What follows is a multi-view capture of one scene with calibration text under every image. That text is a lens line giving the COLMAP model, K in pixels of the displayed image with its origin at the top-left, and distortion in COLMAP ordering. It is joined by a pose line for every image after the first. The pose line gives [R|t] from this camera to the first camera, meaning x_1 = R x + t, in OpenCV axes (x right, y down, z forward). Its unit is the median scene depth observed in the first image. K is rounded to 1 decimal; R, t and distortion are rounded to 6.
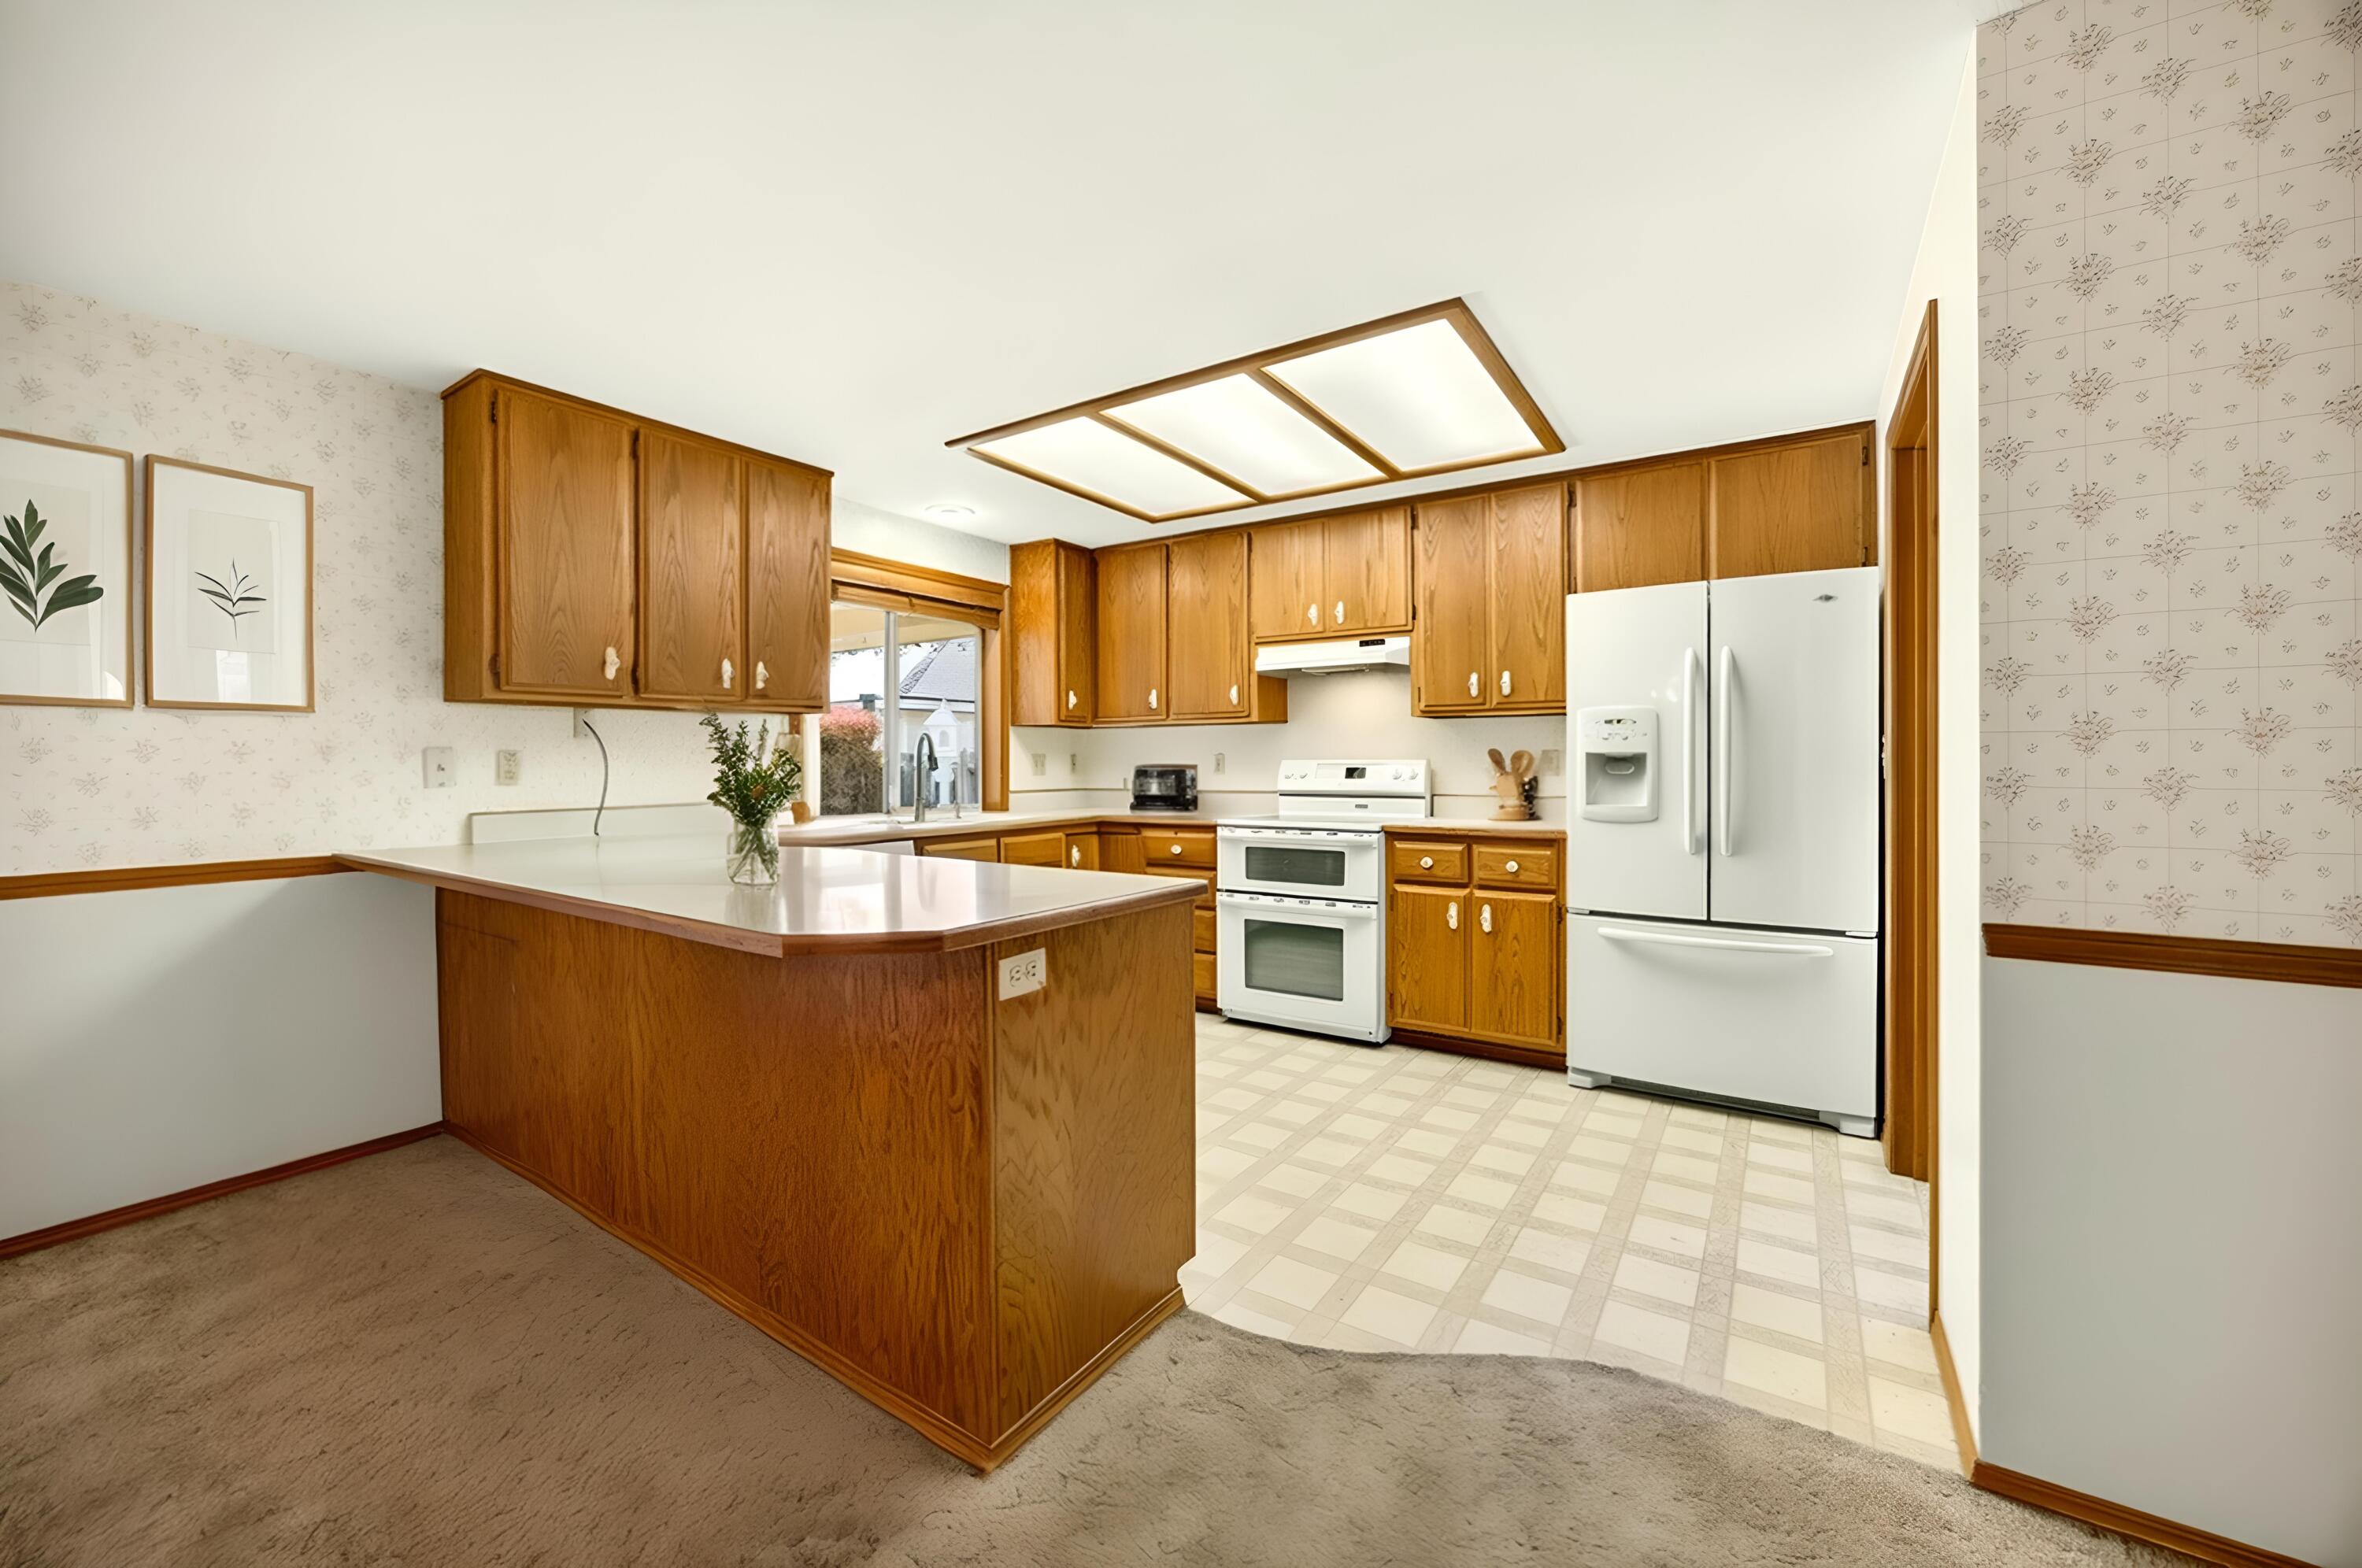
lens RADIAL K [[920.7, 0, 1151.9], [0, 920.7, 782.5], [0, 0, 1]] dist [-0.038738, 0.000057]
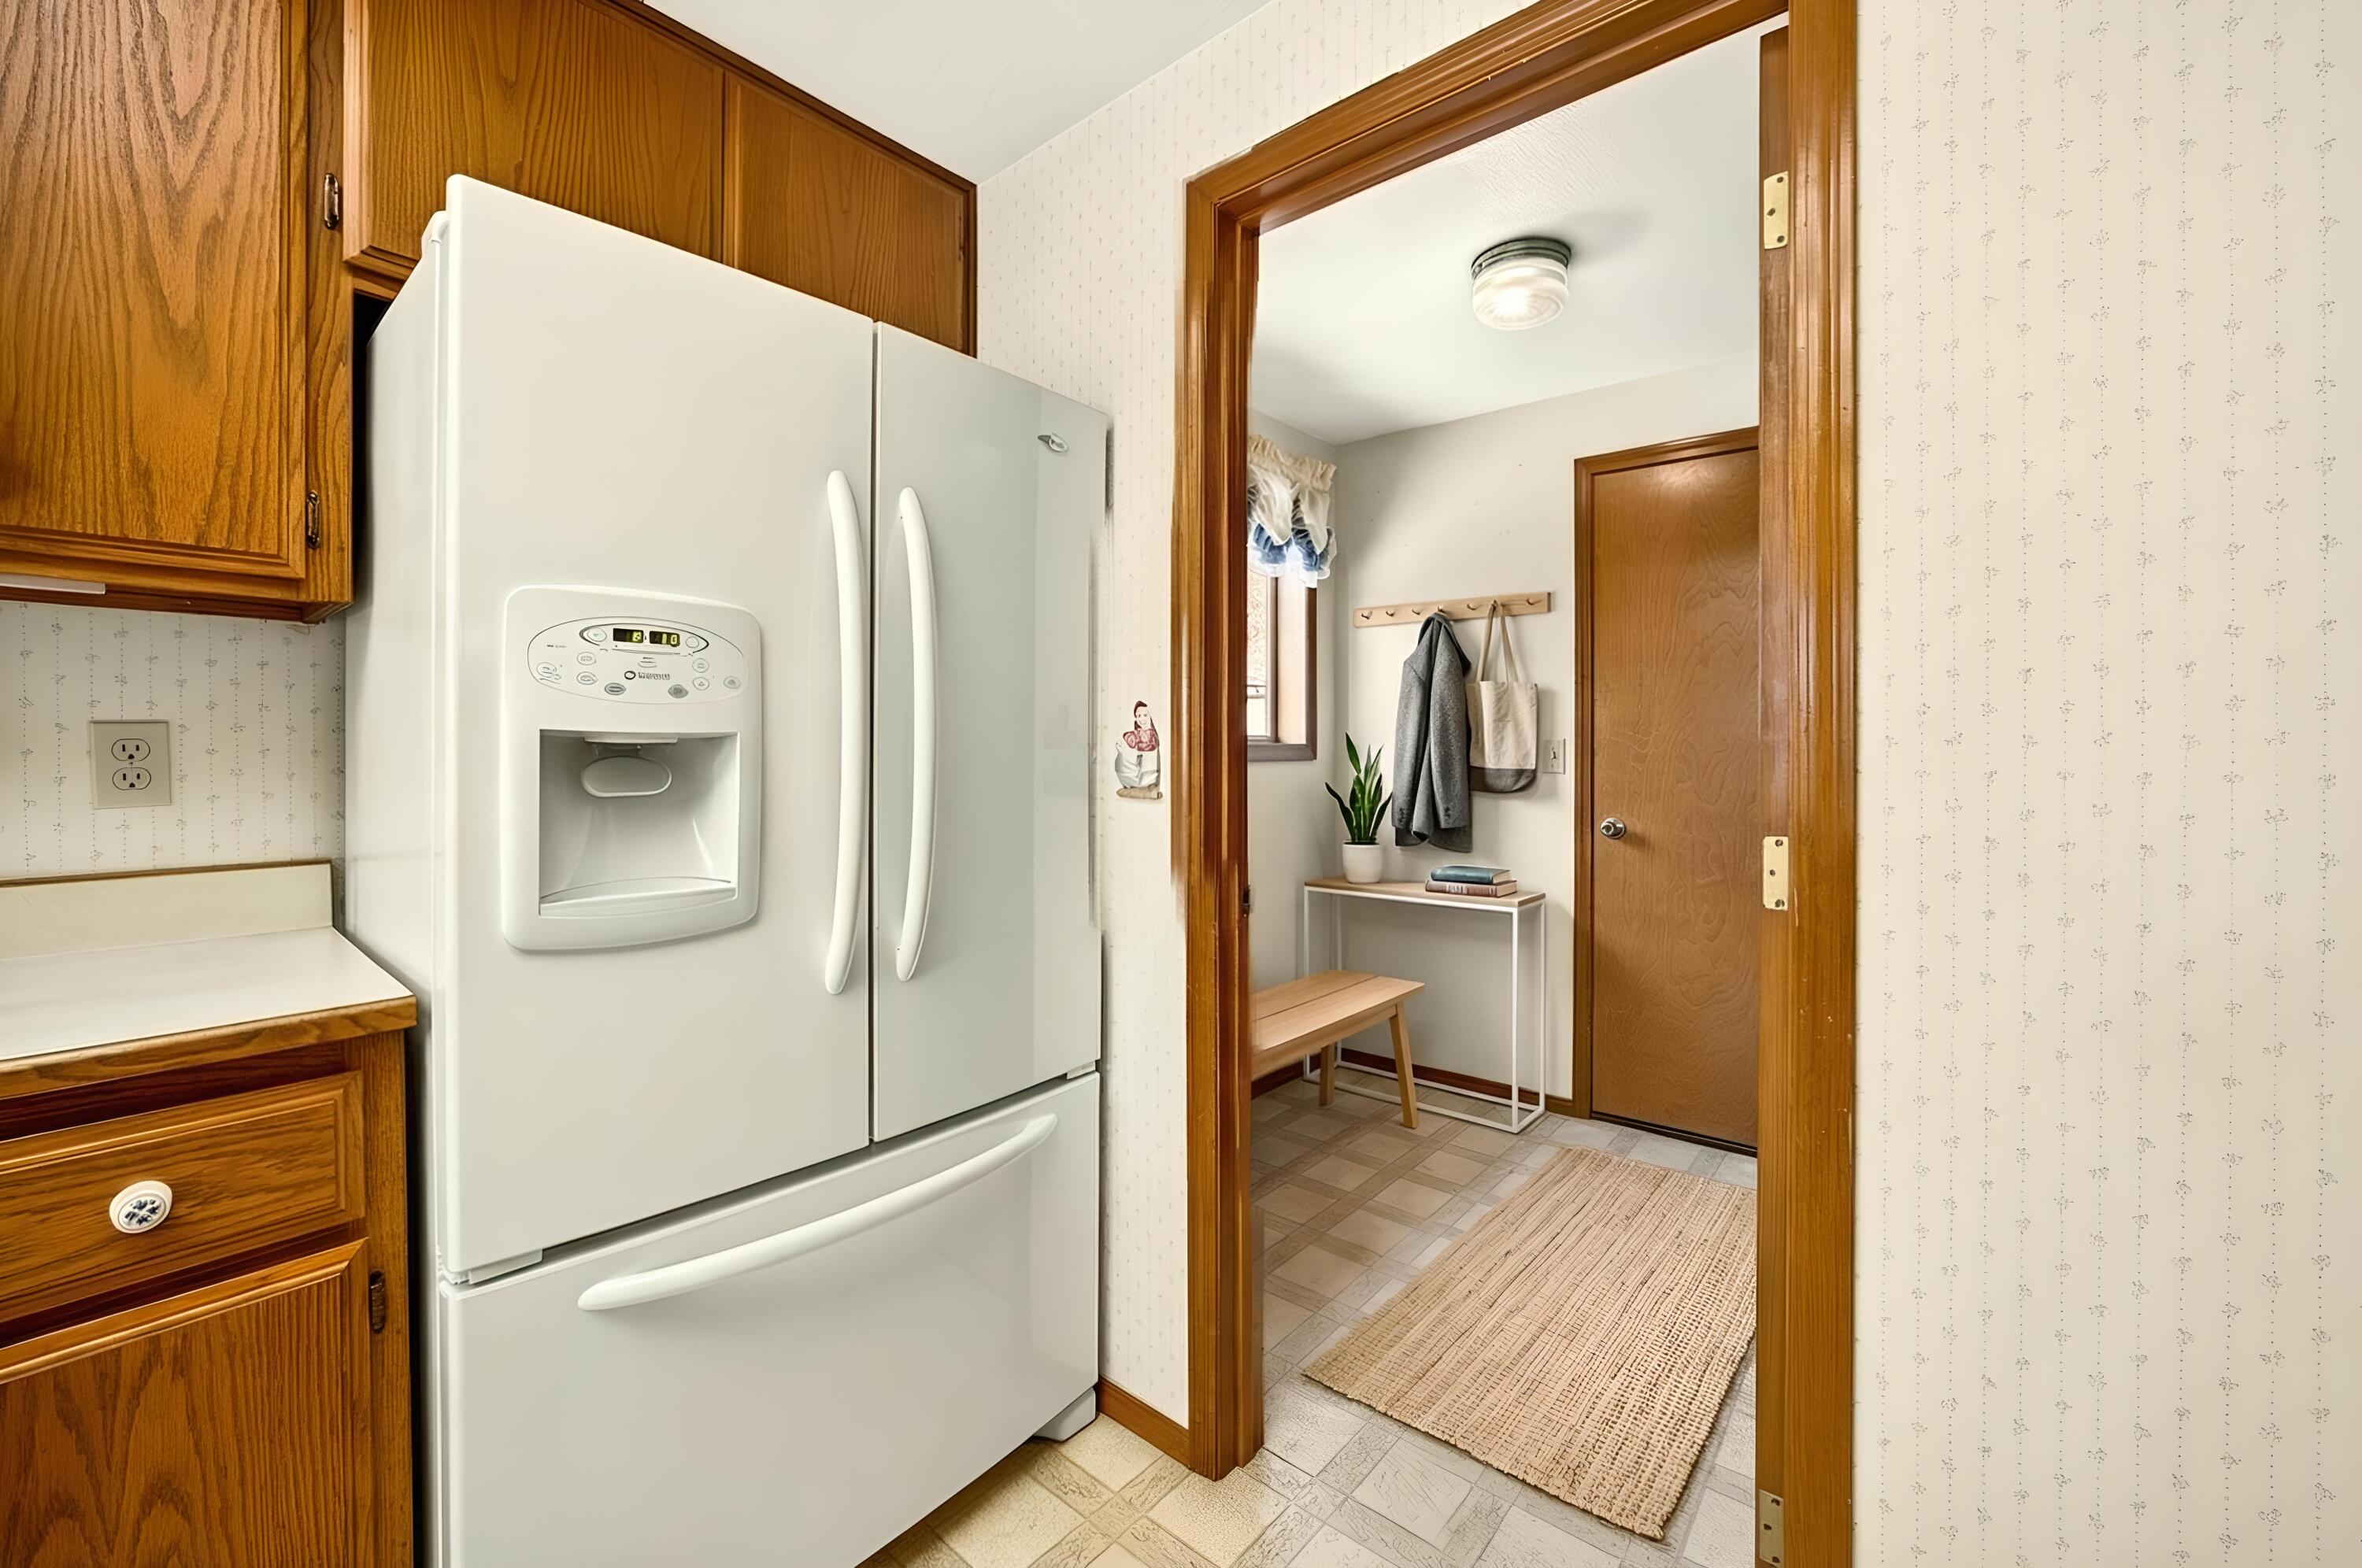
lens RADIAL K [[925.2, 0, 1184.2], [0, 925.2, 751.9], [0, 0, 1]] dist [-0.000126, -0.000106]
pose [[0.104786, 0.002154, 0.994492, 0.164304], [0.020653, 0.999777, -0.004341, -0.016859], [-0.994280, 0.020994, 0.104718, 0.631263]]
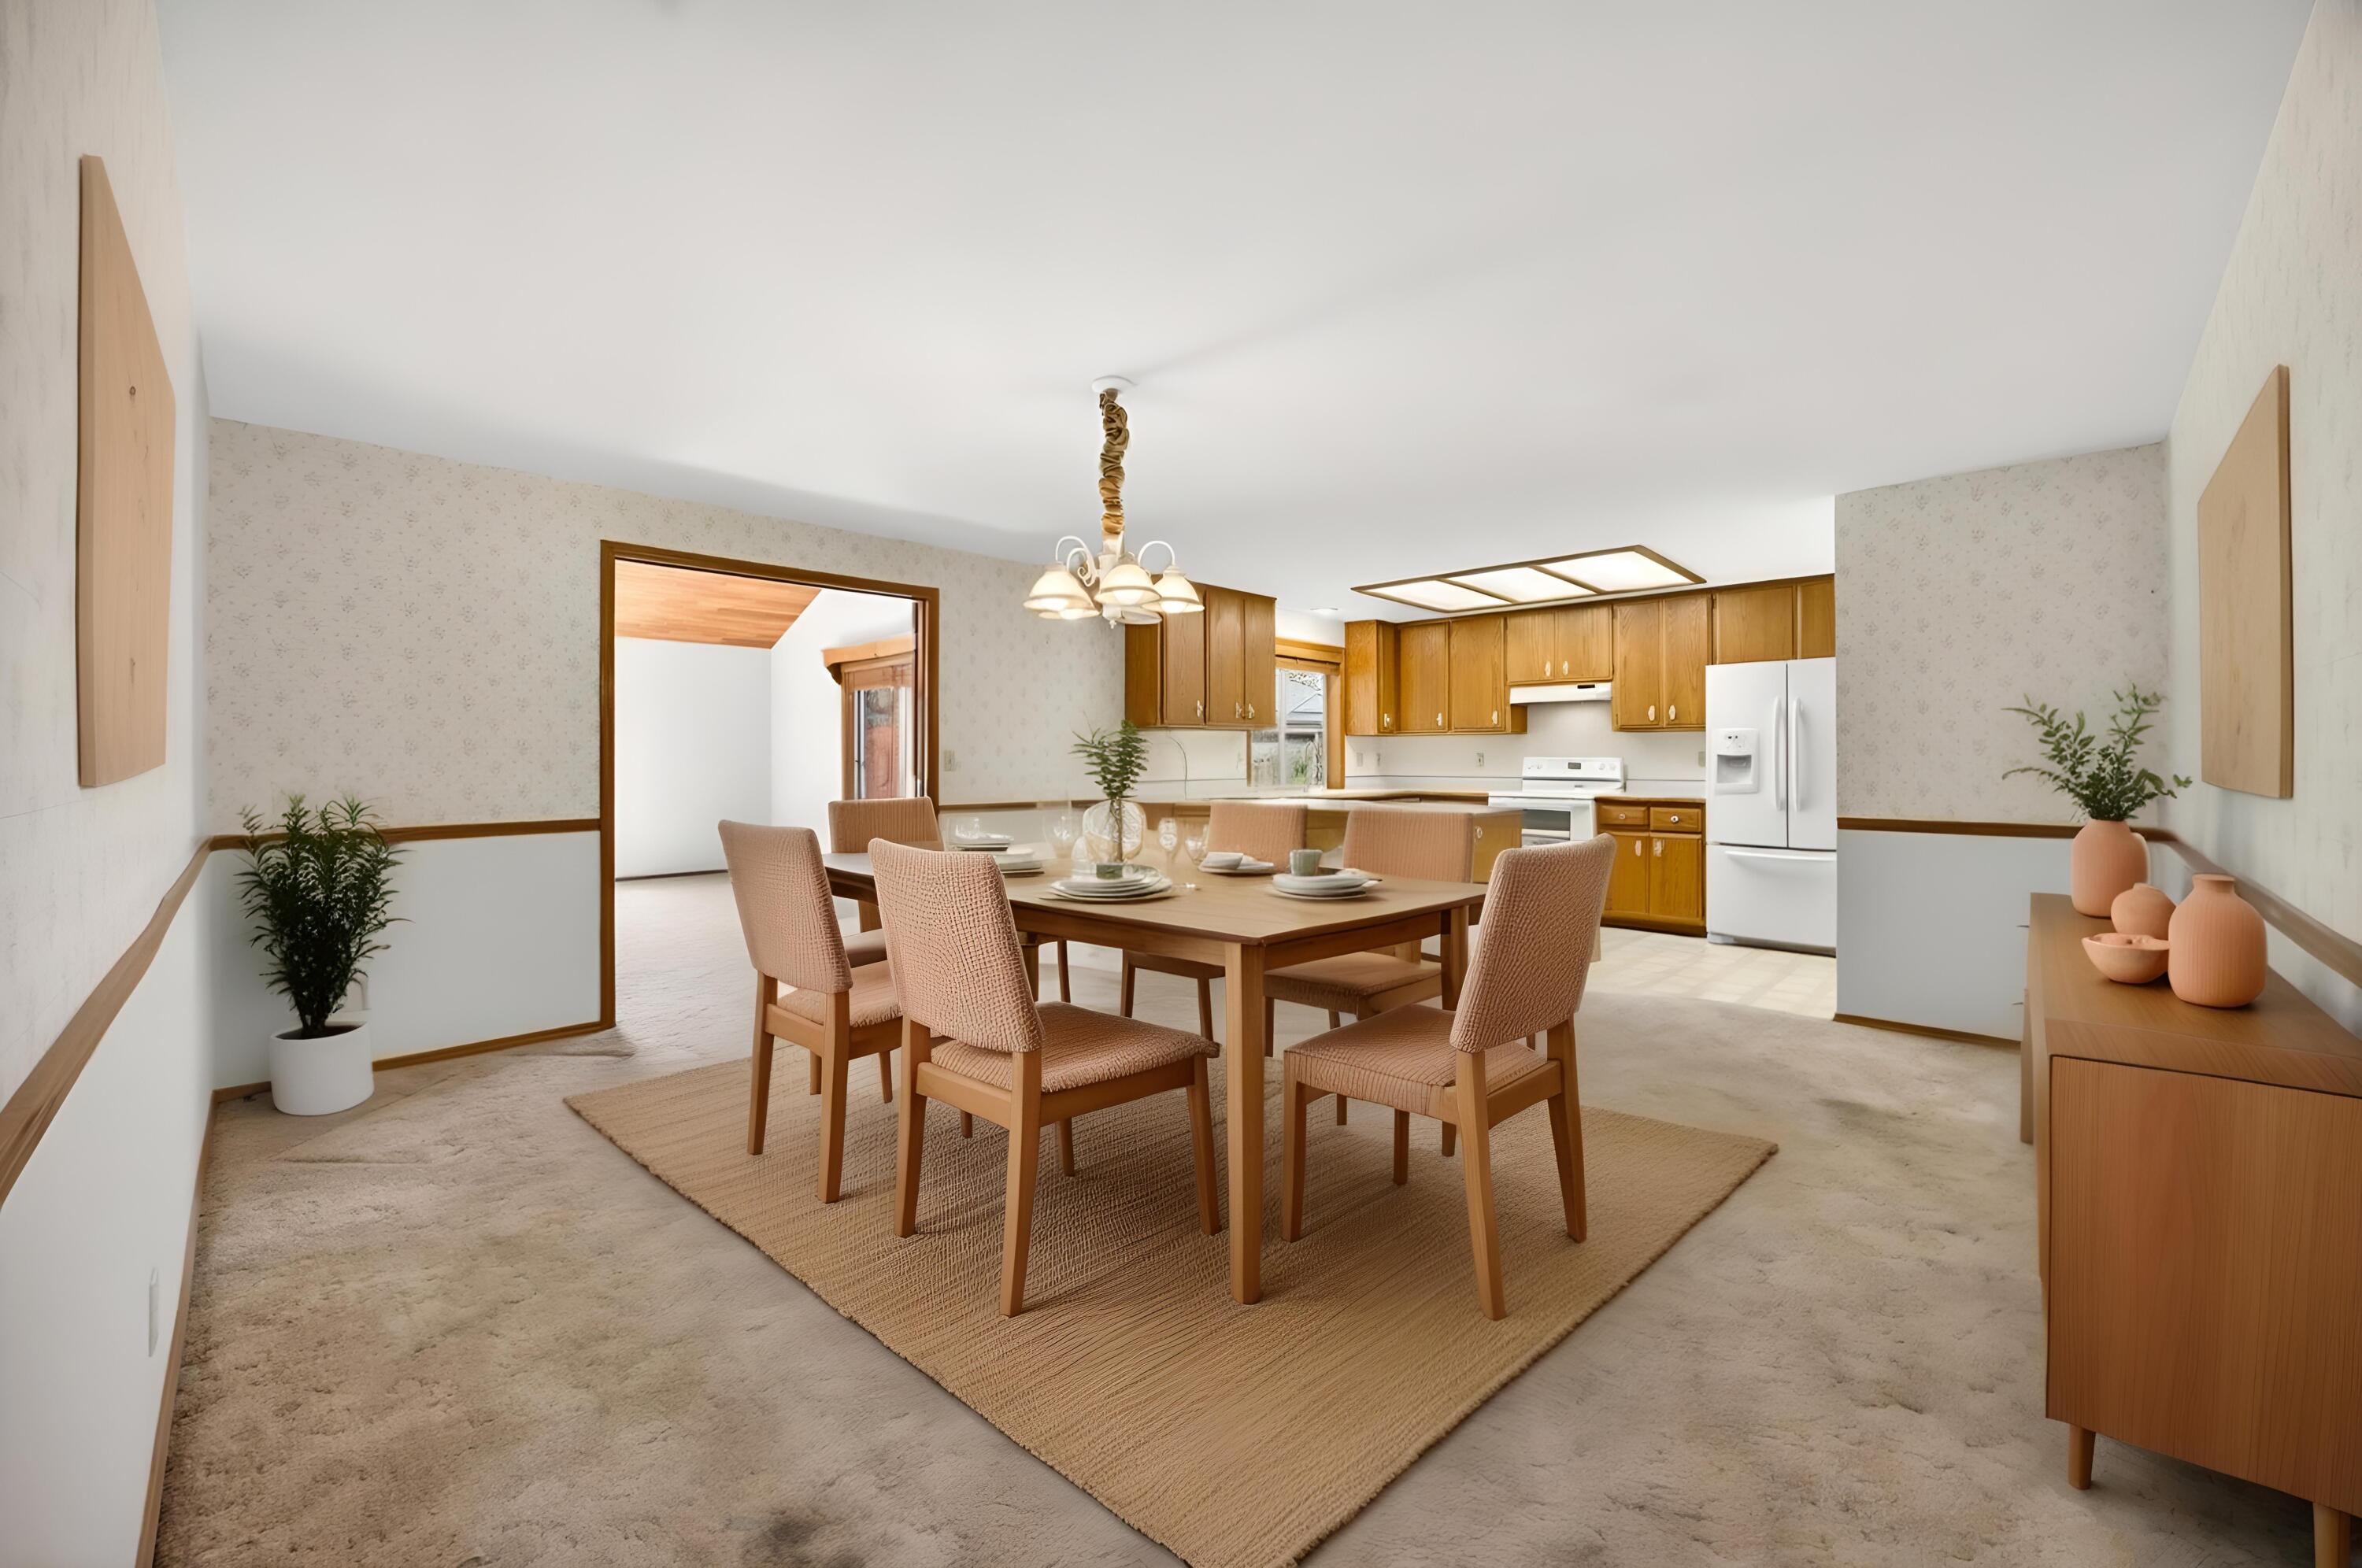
lens RADIAL K [[925.2, 0, 1184.2], [0, 925.2, 751.9], [0, 0, 1]] dist [-0.000126, -0.000106]
pose [[0.988616, 0.005067, -0.150374, -0.237740], [-0.009572, 0.999526, -0.029251, 0.021258], [0.150155, 0.030358, 0.988196, -0.795818]]
